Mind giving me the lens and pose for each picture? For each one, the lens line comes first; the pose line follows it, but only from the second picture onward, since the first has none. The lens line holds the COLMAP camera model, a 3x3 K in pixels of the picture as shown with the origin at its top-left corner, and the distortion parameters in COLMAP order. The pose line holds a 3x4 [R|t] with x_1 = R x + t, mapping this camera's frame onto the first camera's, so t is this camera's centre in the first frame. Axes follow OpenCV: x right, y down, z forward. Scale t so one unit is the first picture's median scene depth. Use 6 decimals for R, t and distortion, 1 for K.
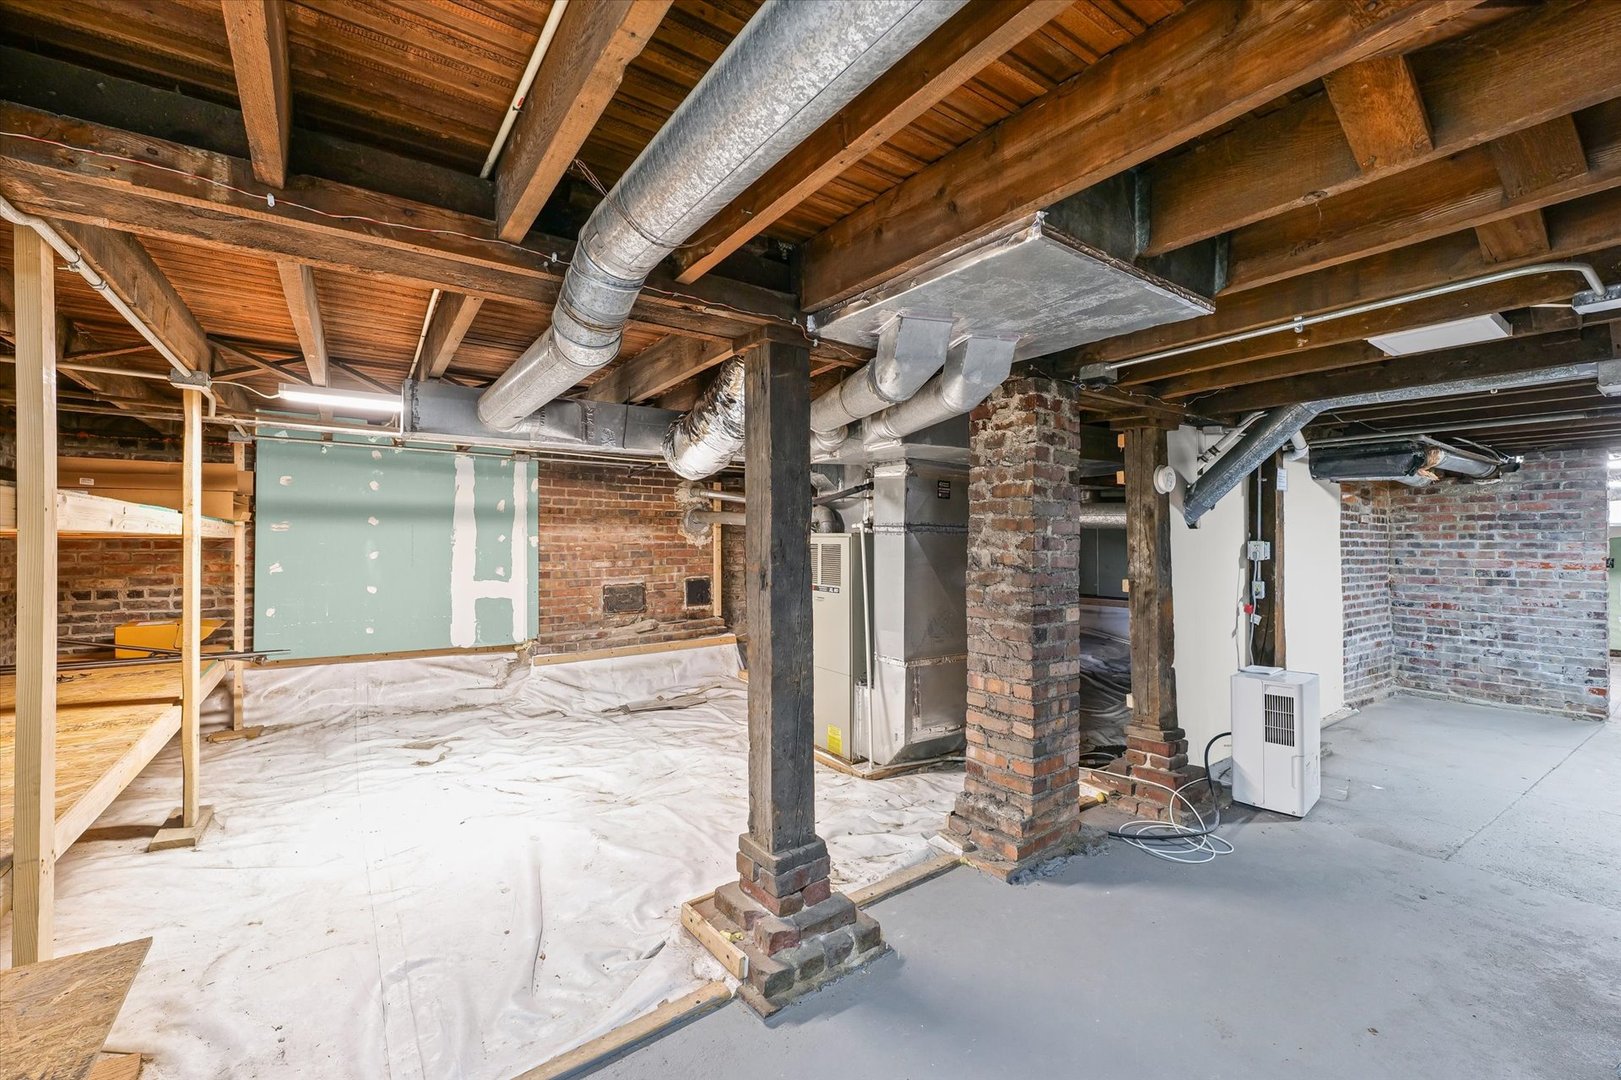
lens RADIAL K [[667.1, 0, 805.1], [0, 667.1, 529.9], [0, 0, 1]] dist [0.000945, -0.000082]
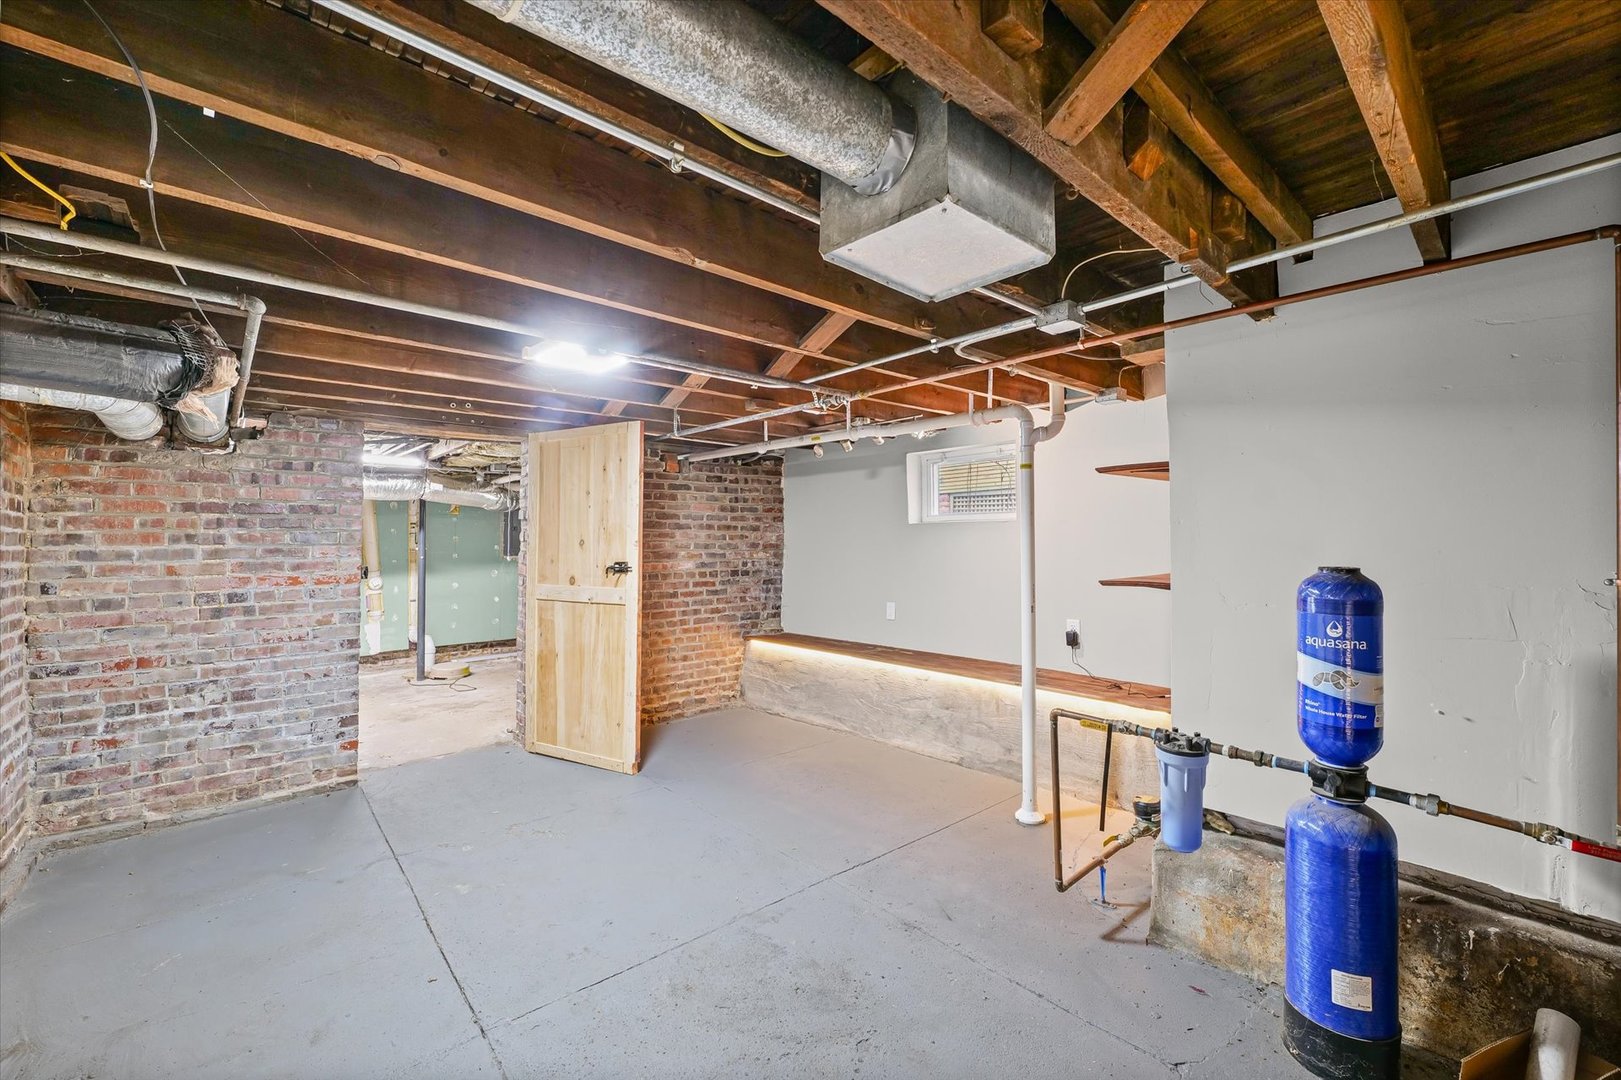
lens RADIAL K [[667.1, 0, 804.6], [0, 667.1, 527.7], [0, 0, 1]] dist [0.000945, -0.000082]
pose [[-0.107012, 0.019916, 0.994058, 0.347400], [-0.002156, 0.999792, -0.020263, 0.010728], [-0.994255, -0.004311, -0.106946, 0.519401]]
